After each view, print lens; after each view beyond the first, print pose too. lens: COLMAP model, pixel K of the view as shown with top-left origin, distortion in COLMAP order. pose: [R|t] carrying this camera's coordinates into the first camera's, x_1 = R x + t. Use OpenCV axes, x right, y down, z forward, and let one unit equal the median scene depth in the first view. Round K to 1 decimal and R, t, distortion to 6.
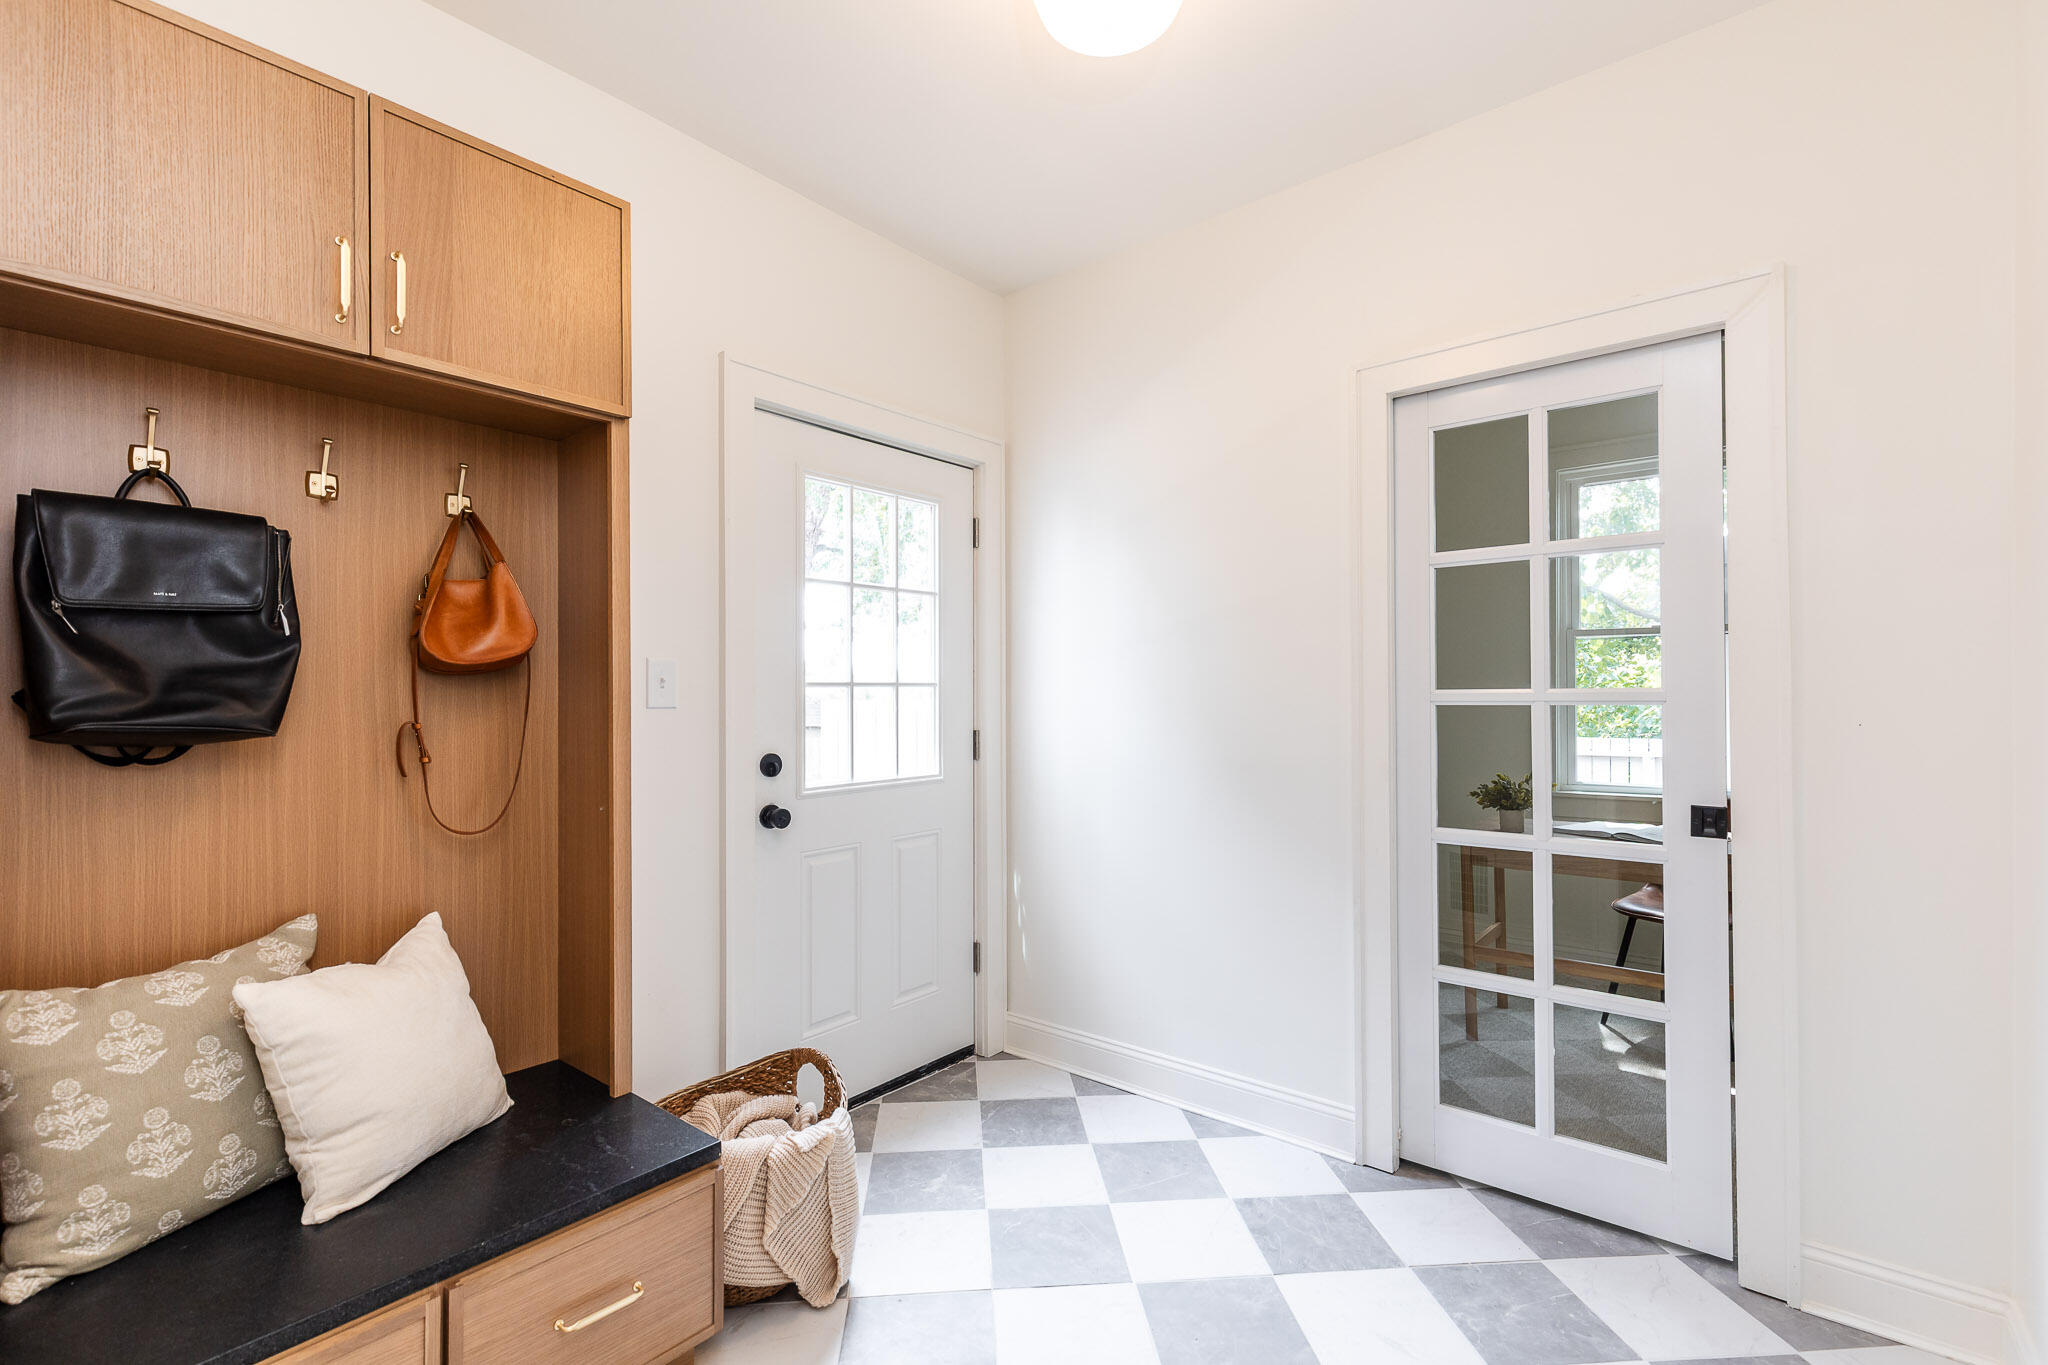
lens RADIAL K [[926.5, 0, 1031.5], [0, 926.5, 690.8], [0, 0, 1]] dist [0.002092, -0.000744]
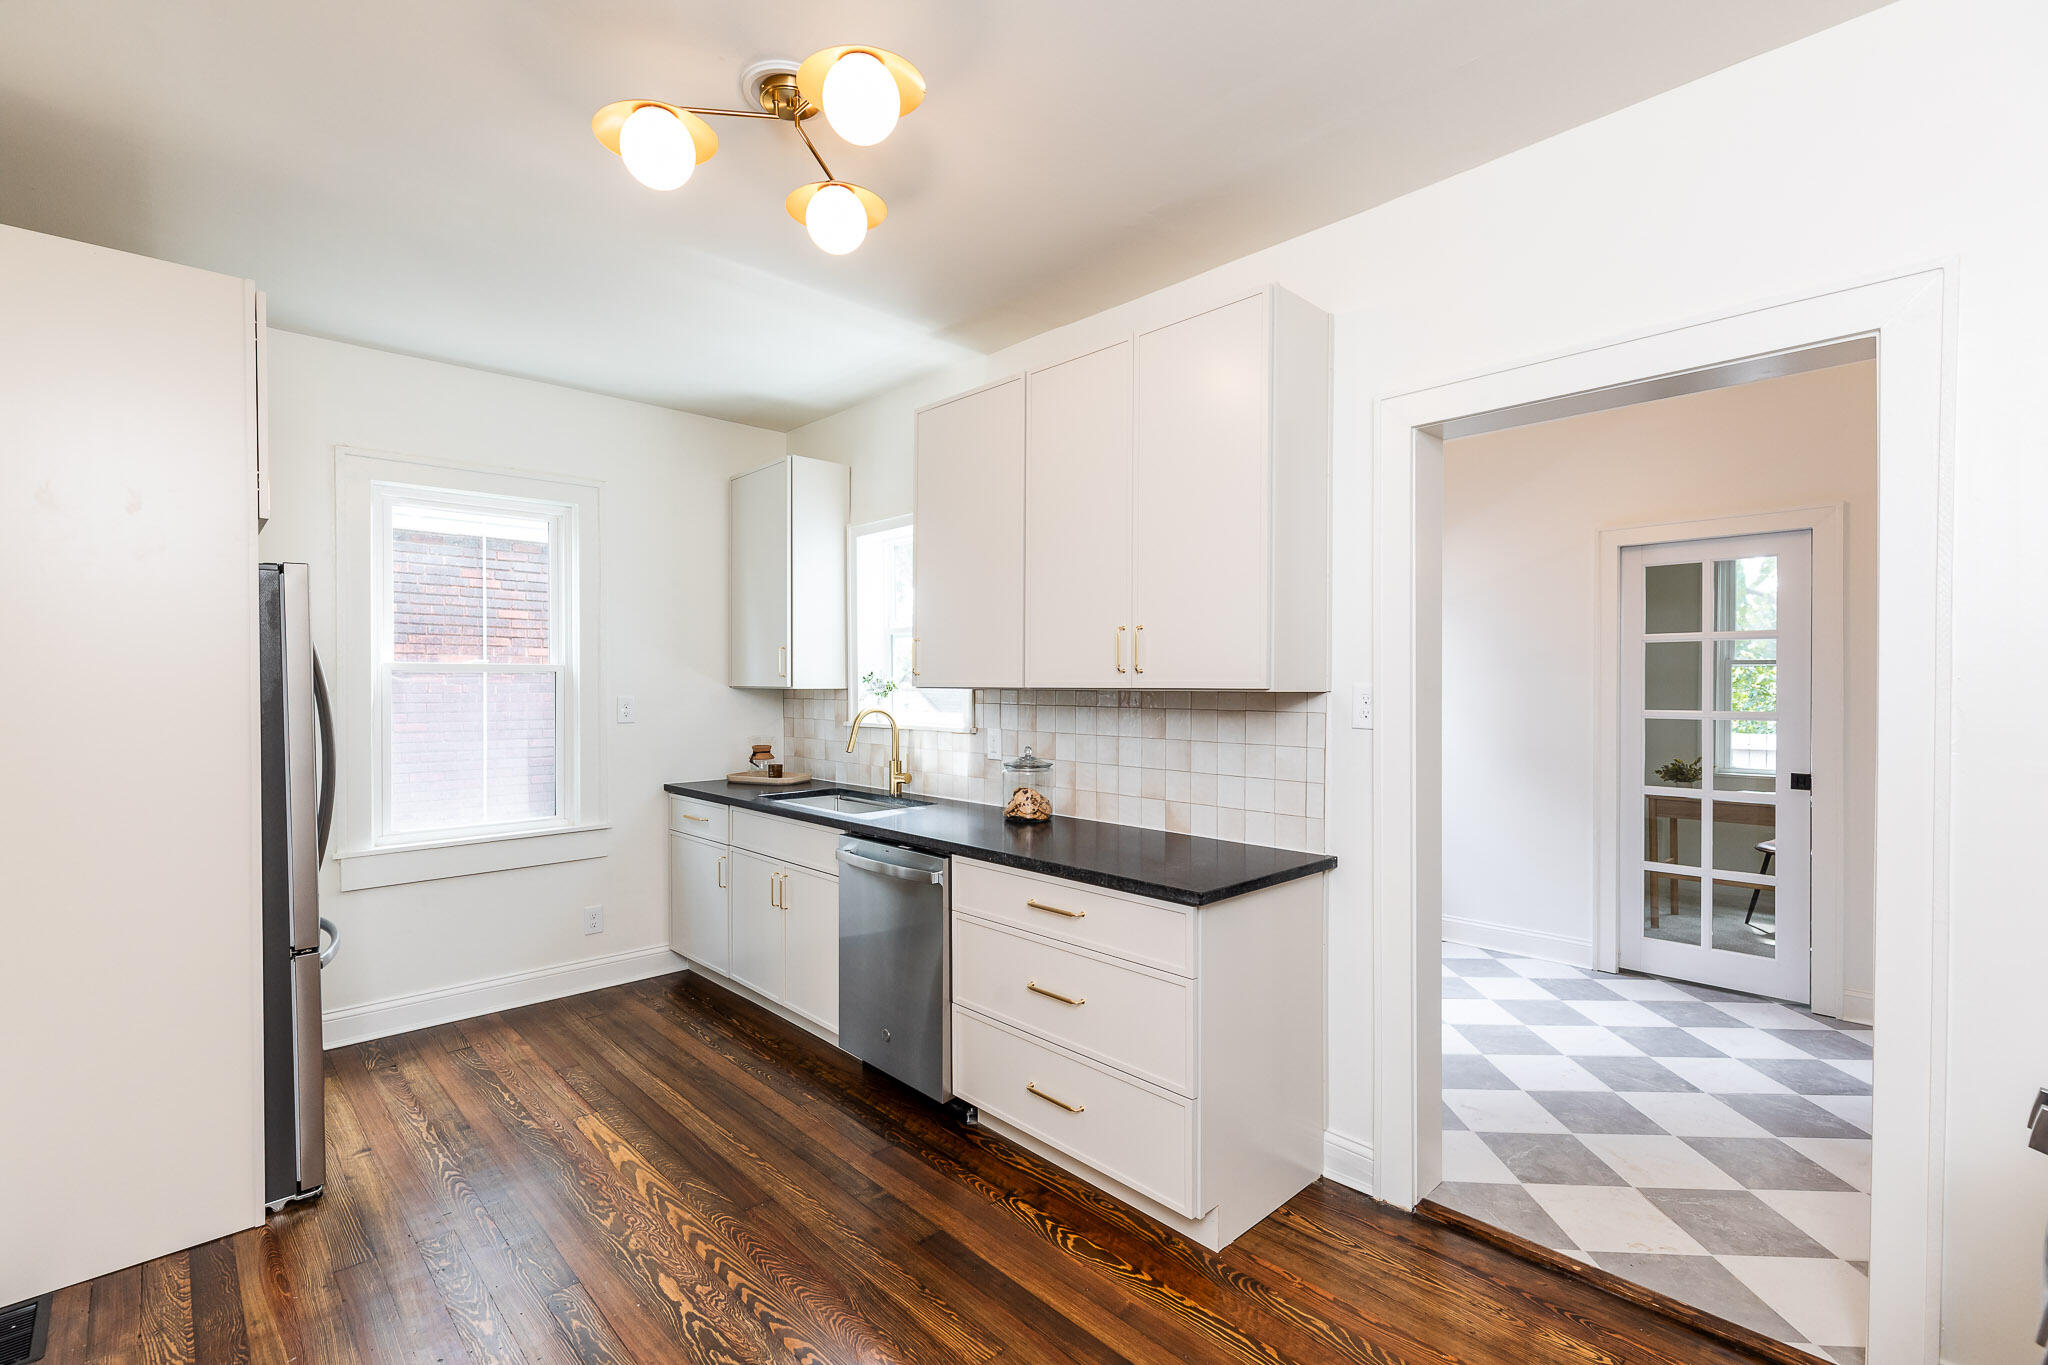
lens RADIAL K [[926.5, 0, 1023.7], [0, 926.5, 683.1], [0, 0, 1]] dist [0.002092, -0.000744]
pose [[0.991835, 0.008772, -0.127225, -0.552237], [-0.007715, 0.999931, 0.008804, -0.062439], [0.127293, -0.007750, 0.991835, -0.978158]]
